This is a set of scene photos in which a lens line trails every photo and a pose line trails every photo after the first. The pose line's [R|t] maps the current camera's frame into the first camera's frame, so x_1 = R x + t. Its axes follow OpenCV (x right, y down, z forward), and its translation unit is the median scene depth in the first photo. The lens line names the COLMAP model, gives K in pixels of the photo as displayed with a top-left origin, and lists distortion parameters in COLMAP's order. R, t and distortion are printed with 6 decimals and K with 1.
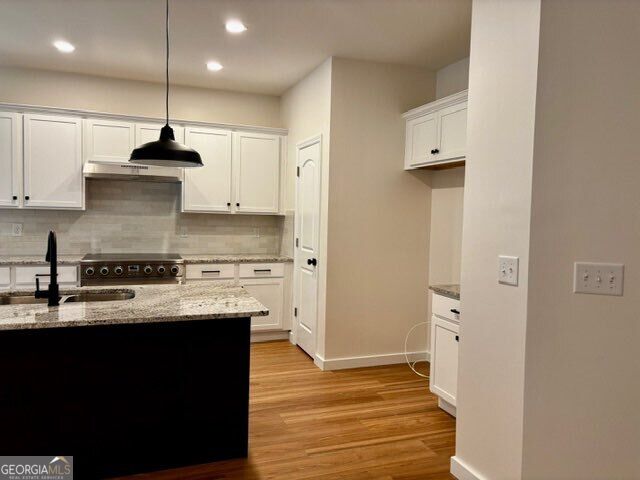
lens RADIAL K [[489.6, 0, 330.9], [0, 489.6, 236.9], [0, 0, 1]] dist [0.009401, -0.009481]
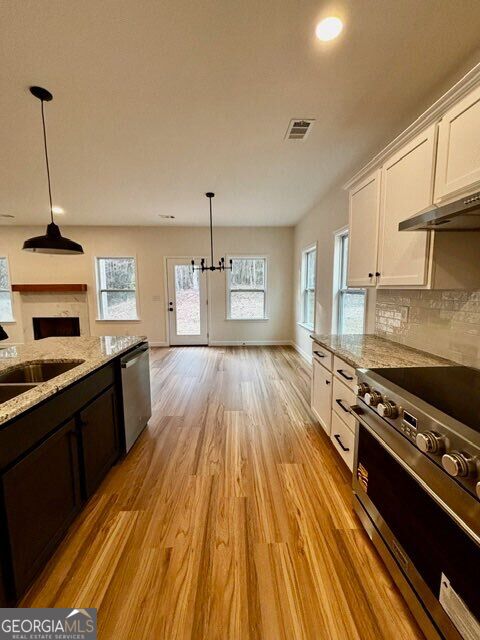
lens RADIAL K [[258.0, 0, 241.0], [0, 258.0, 318.4], [0, 0, 1]] dist [0.000634, 0.000322]
pose [[-0.332023, 0.085911, -0.939351, -0.138576], [-0.057132, 0.992184, 0.110936, -0.040847], [0.941540, 0.090500, -0.324520, 0.904057]]
